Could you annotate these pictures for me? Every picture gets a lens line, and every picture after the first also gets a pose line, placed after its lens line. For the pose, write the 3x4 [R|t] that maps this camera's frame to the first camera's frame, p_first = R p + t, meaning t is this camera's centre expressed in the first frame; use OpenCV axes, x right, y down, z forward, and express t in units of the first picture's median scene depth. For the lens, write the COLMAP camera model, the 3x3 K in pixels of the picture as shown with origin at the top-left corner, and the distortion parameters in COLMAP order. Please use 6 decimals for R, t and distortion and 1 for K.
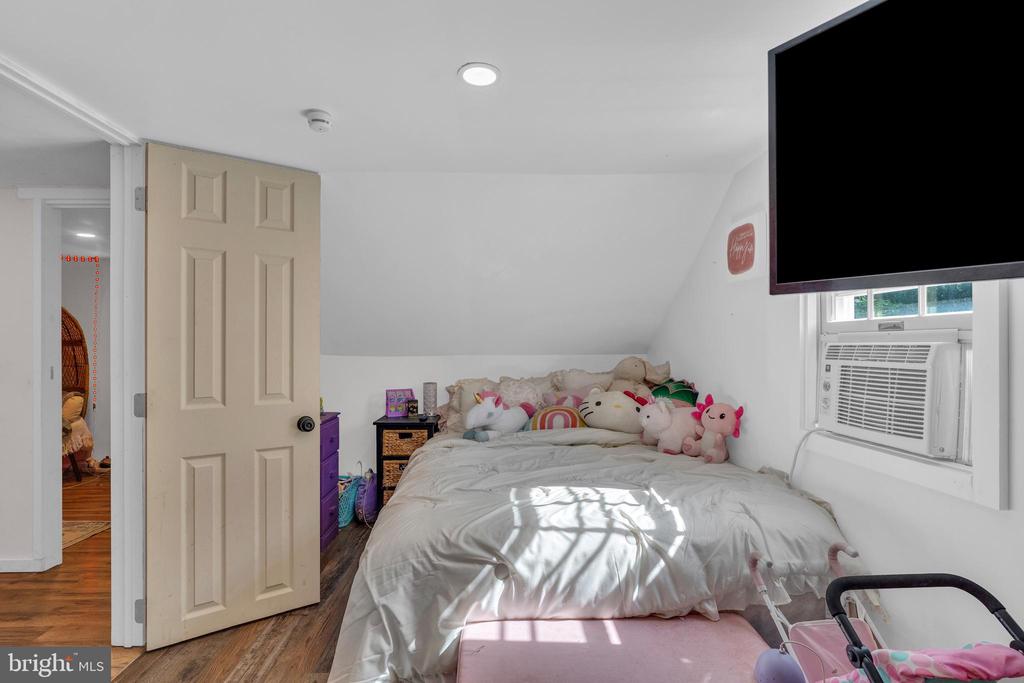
lens RADIAL K [[468.5, 0, 512.0], [0, 468.5, 341.5], [0, 0, 1]] dist [0.000421, 0.000018]
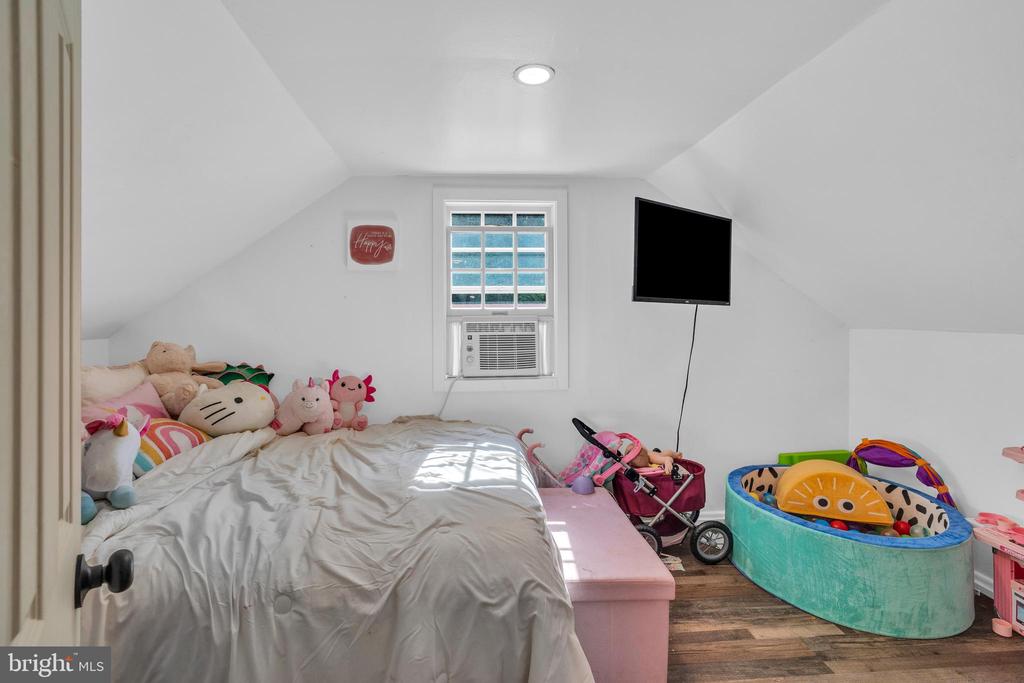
lens RADIAL K [[462.0, 0, 511.7], [0, 462.0, 317.1], [0, 0, 1]] dist [-0.000328, -0.000027]
pose [[-0.017186, 0.006096, 0.999834, -0.971954], [0.002431, 0.999979, -0.006055, -0.004130], [-0.999849, 0.002327, -0.017201, 0.923277]]
